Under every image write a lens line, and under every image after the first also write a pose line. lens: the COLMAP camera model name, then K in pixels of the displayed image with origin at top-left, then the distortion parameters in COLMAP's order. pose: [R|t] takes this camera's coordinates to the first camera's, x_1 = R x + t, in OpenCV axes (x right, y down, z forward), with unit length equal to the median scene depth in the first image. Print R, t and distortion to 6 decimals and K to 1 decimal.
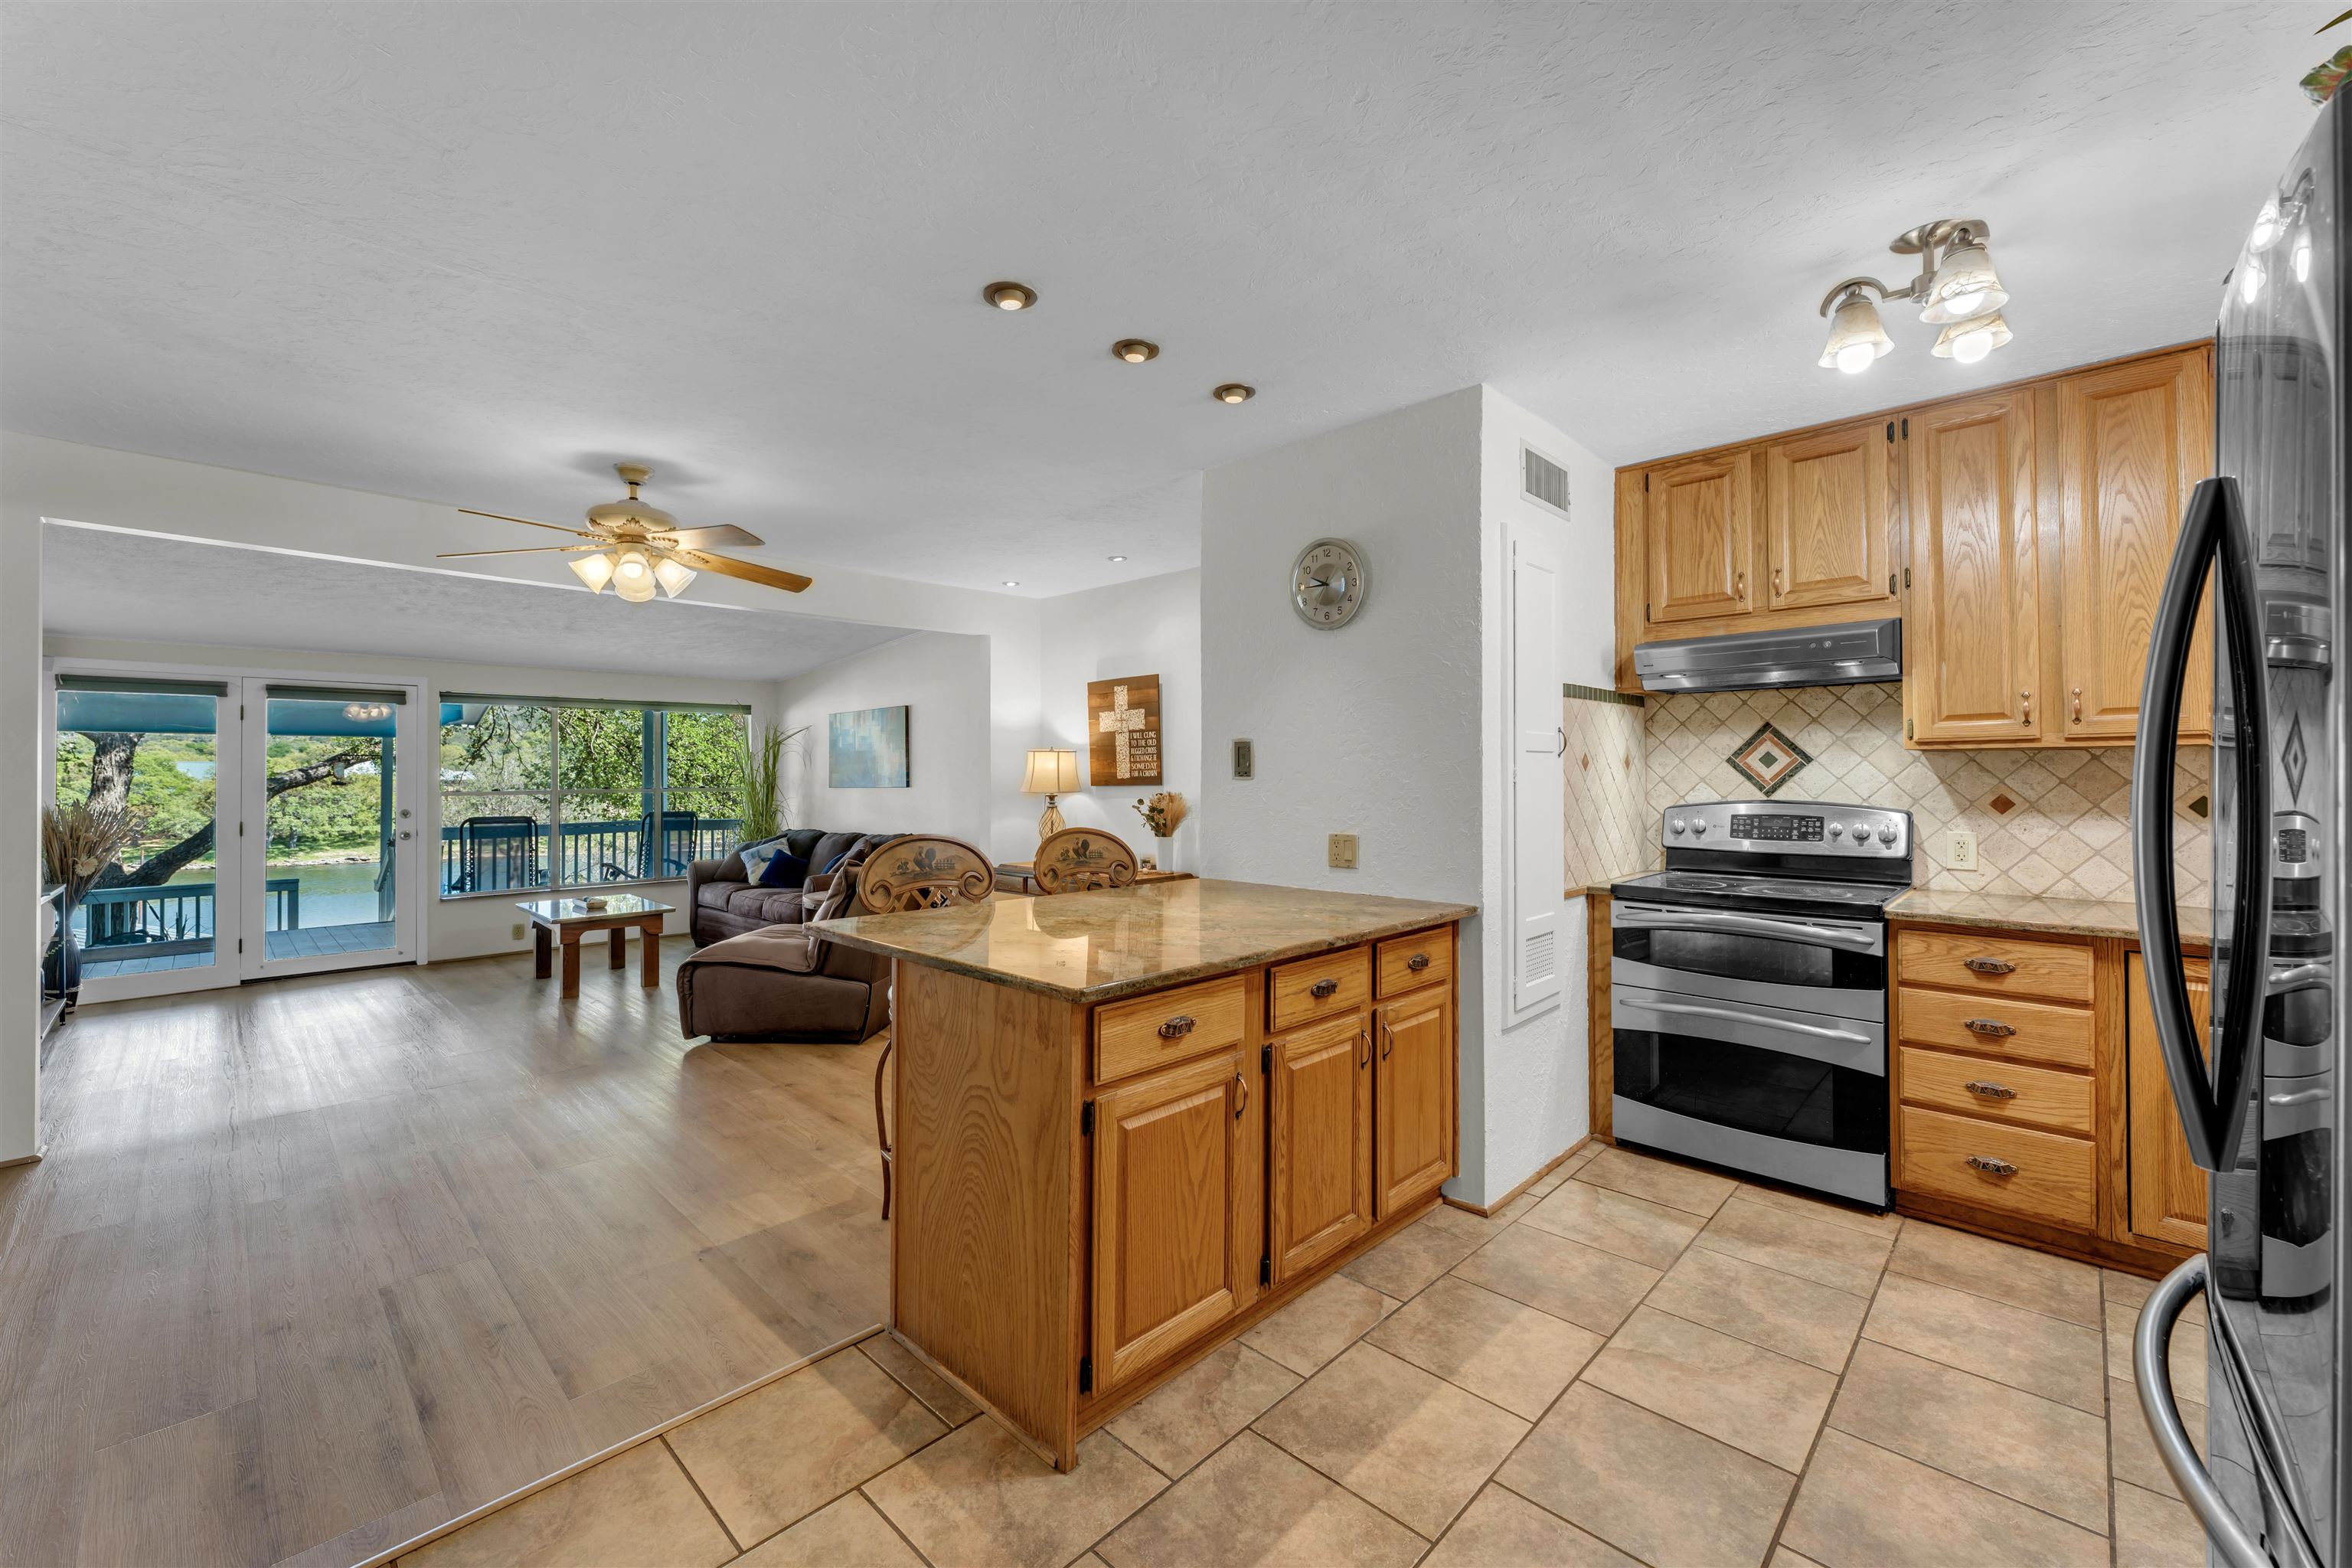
lens RADIAL K [[937.0, 0, 1174.9], [0, 937.0, 769.2], [0, 0, 1]] dist [0.000205, -0.000507]
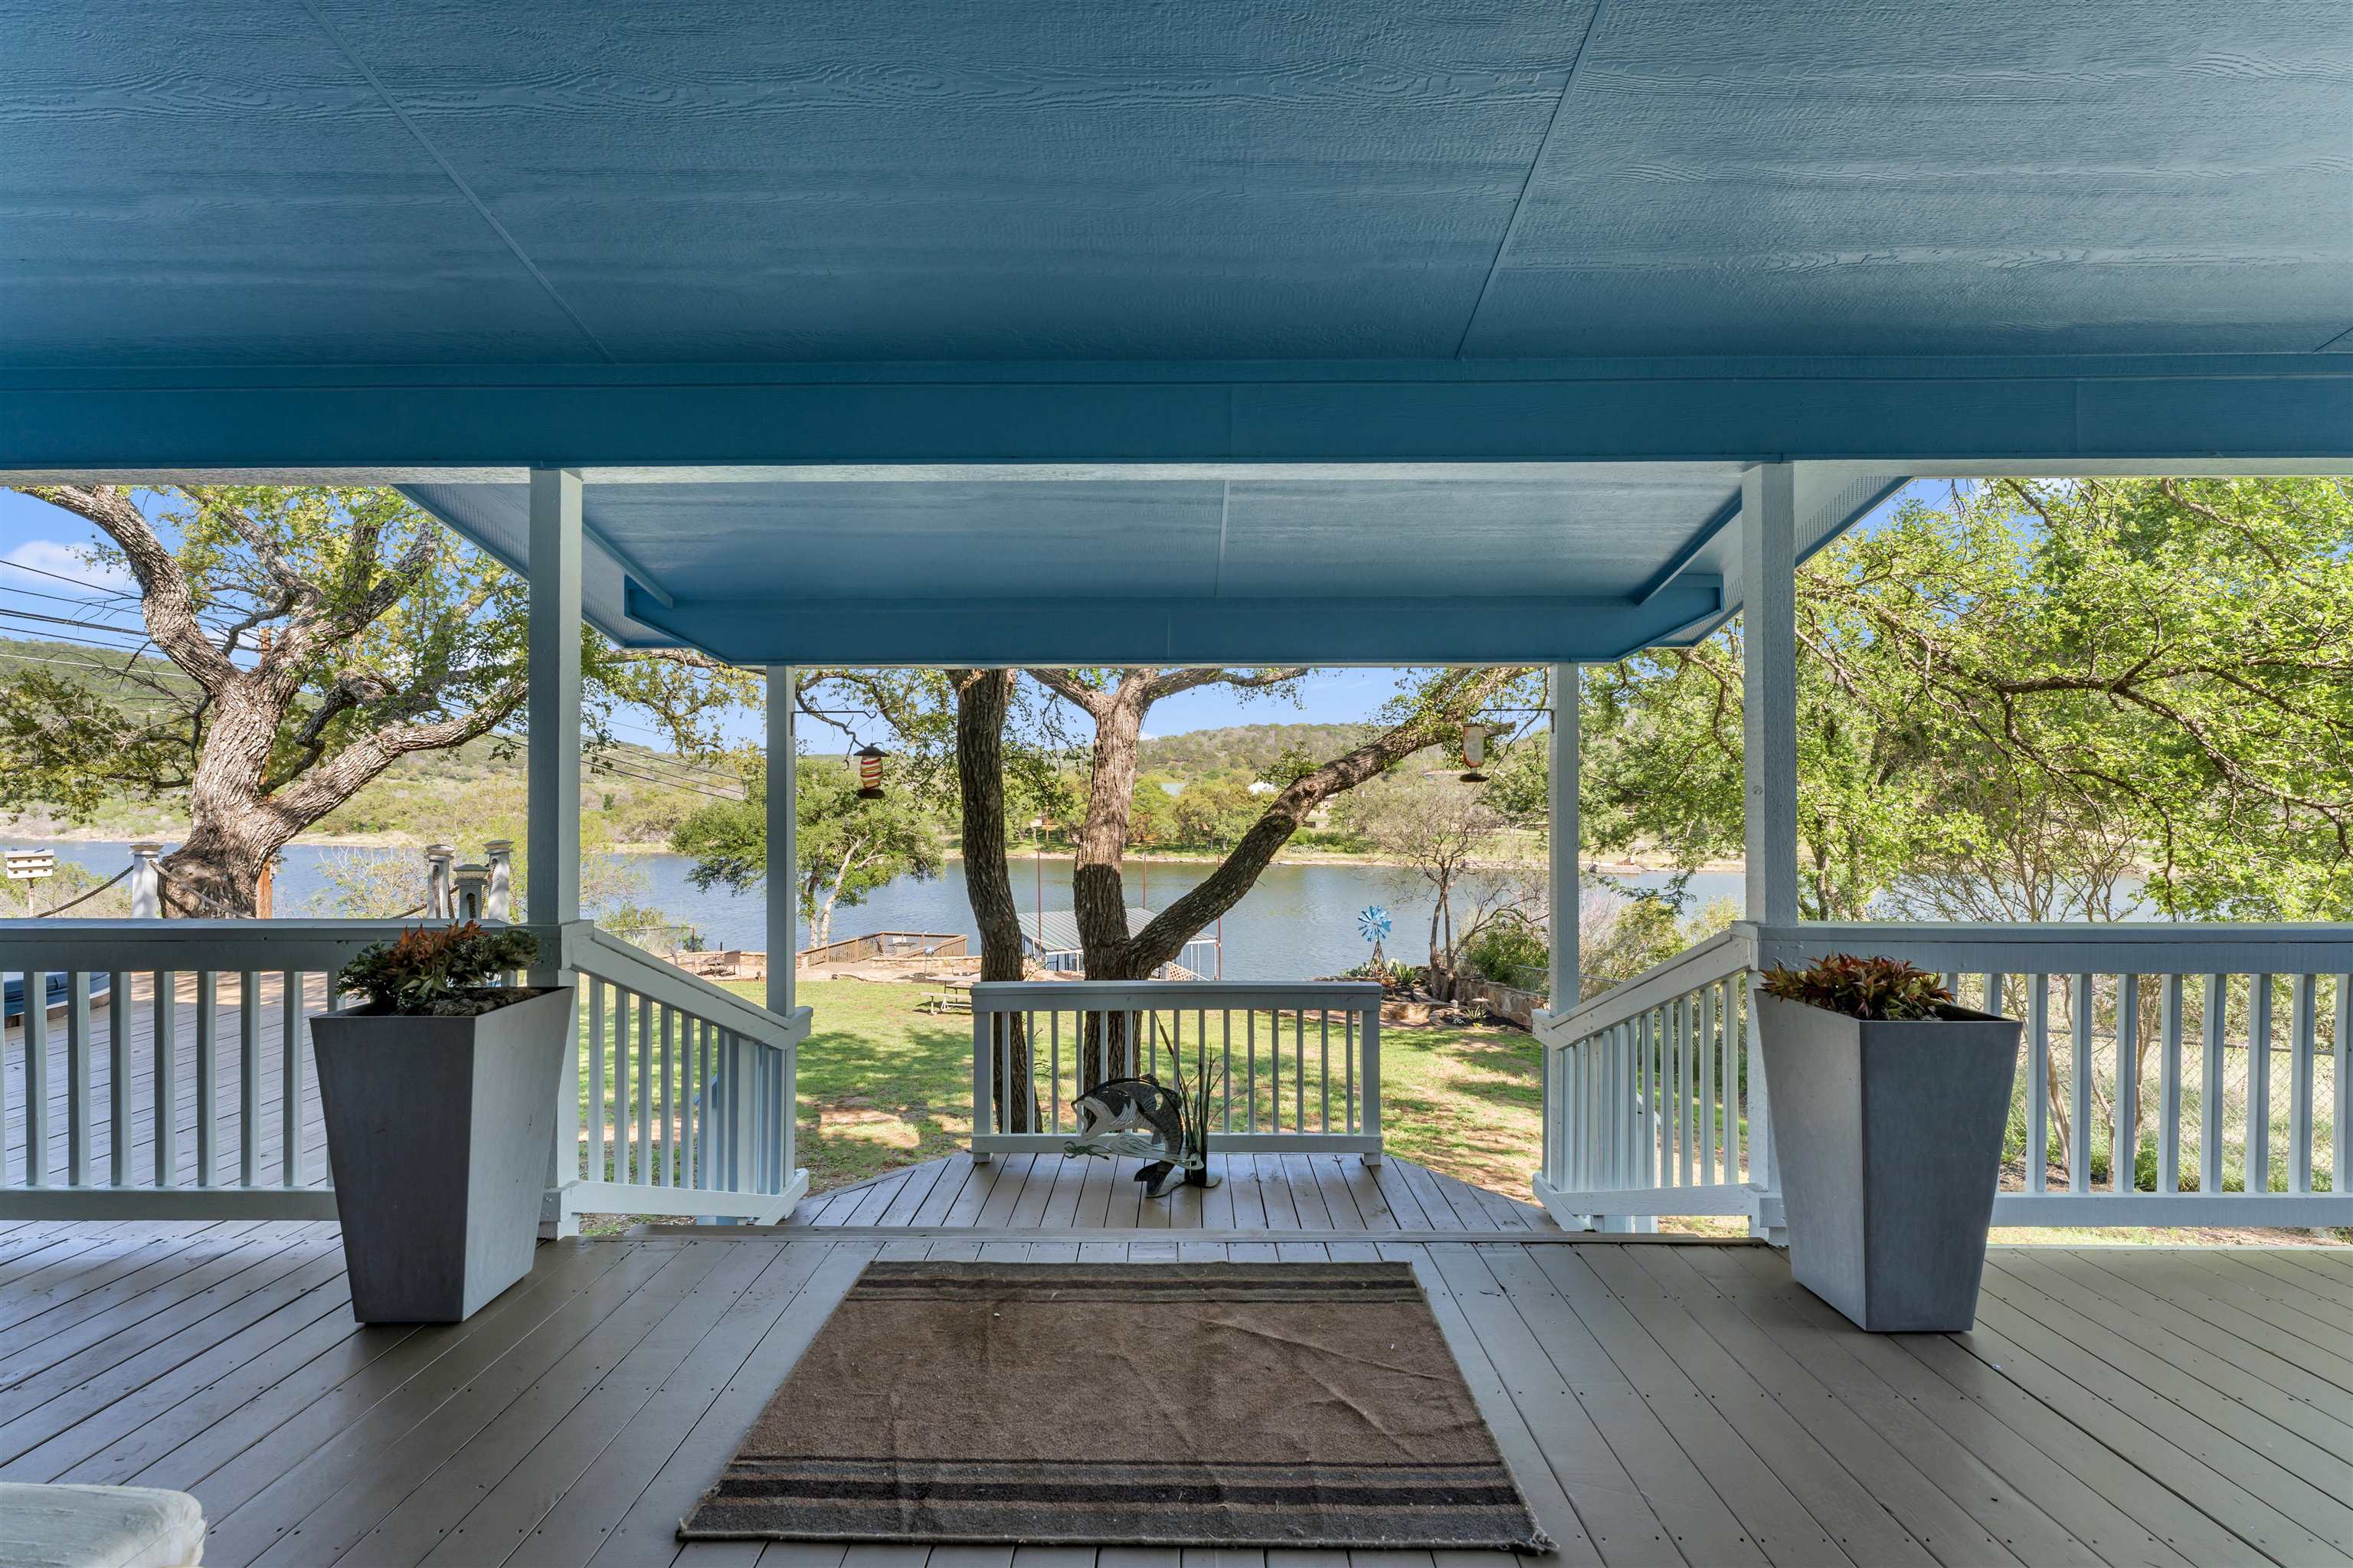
lens RADIAL K [[937.5, 0, 1175.4], [0, 937.5, 769.2], [0, 0, 1]] dist [0.000205, -0.000507]
pose [[0.695501, -0.016220, -0.718342, -0.756910], [0.000611, 0.999758, -0.021983, 0.023724], [0.718524, 0.014850, 0.695343, 0.682945]]
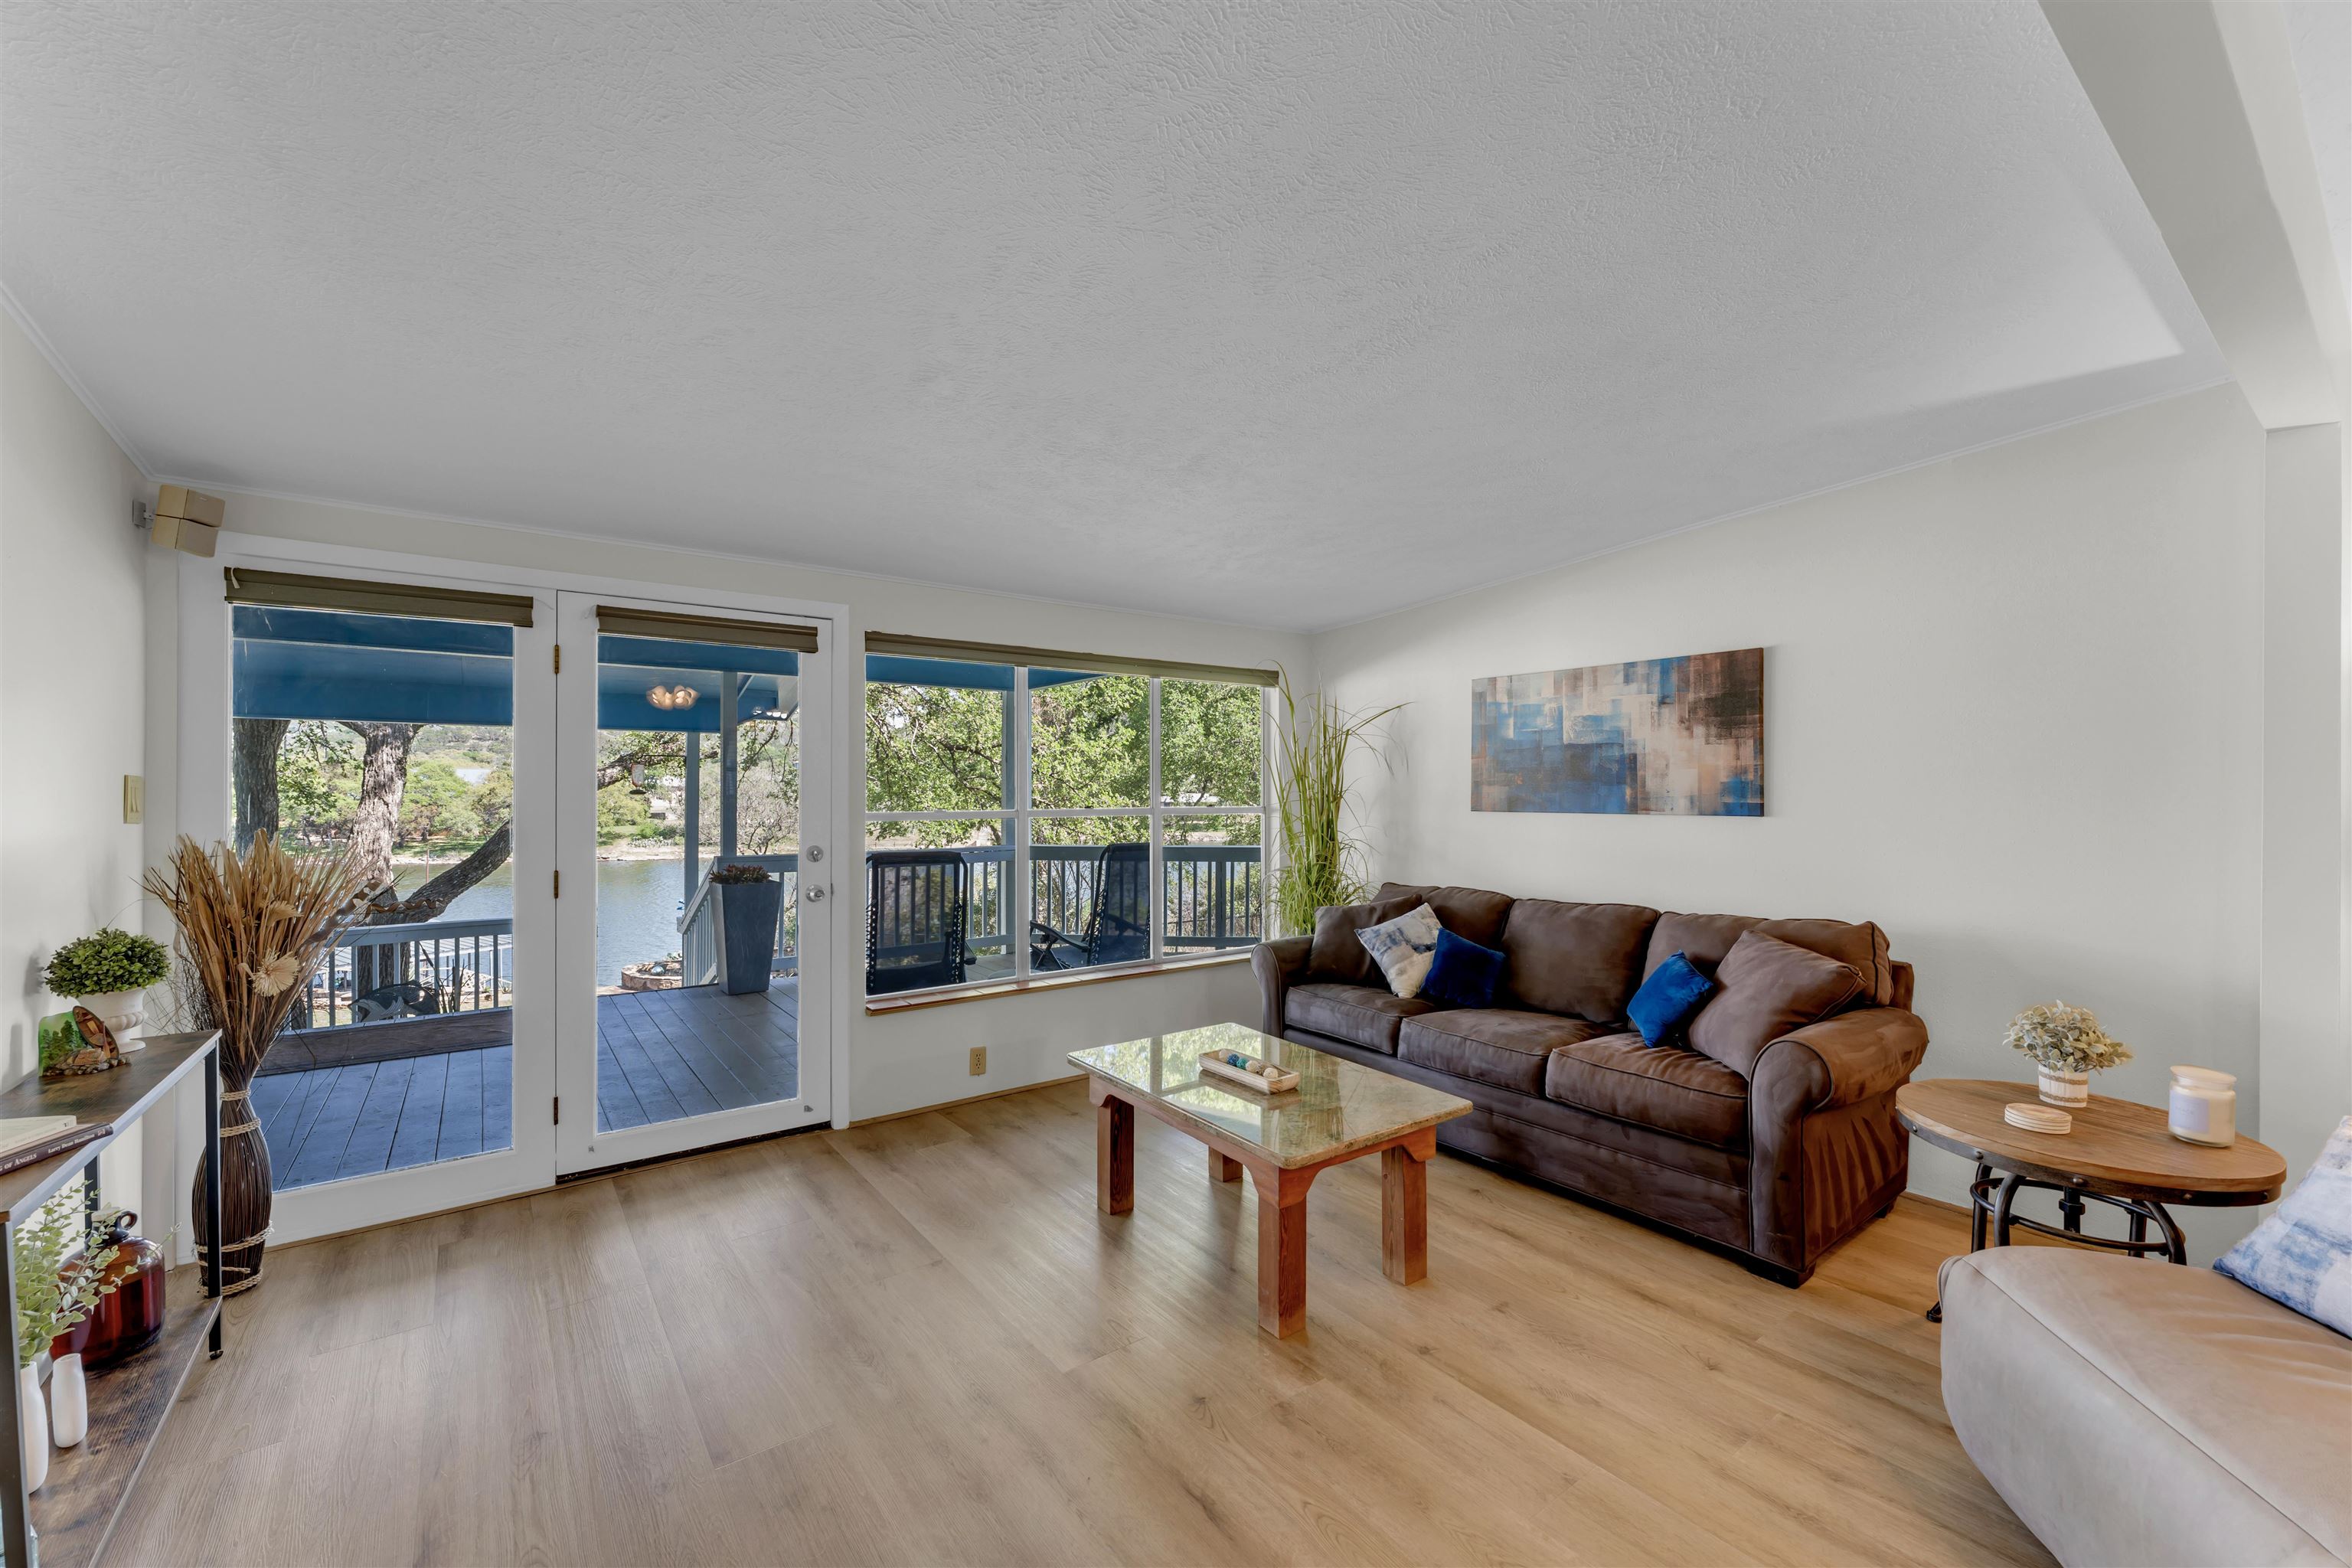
lens RADIAL K [[936.0, 0, 1177.9], [0, 936.0, 787.4], [0, 0, 1]] dist [-0.000195, -0.000155]
pose [[0.987093, 0.011910, -0.159706, -0.375431], [-0.011282, 0.999925, 0.004839, 0.003607], [0.159752, -0.002975, 0.987153, 0.353616]]
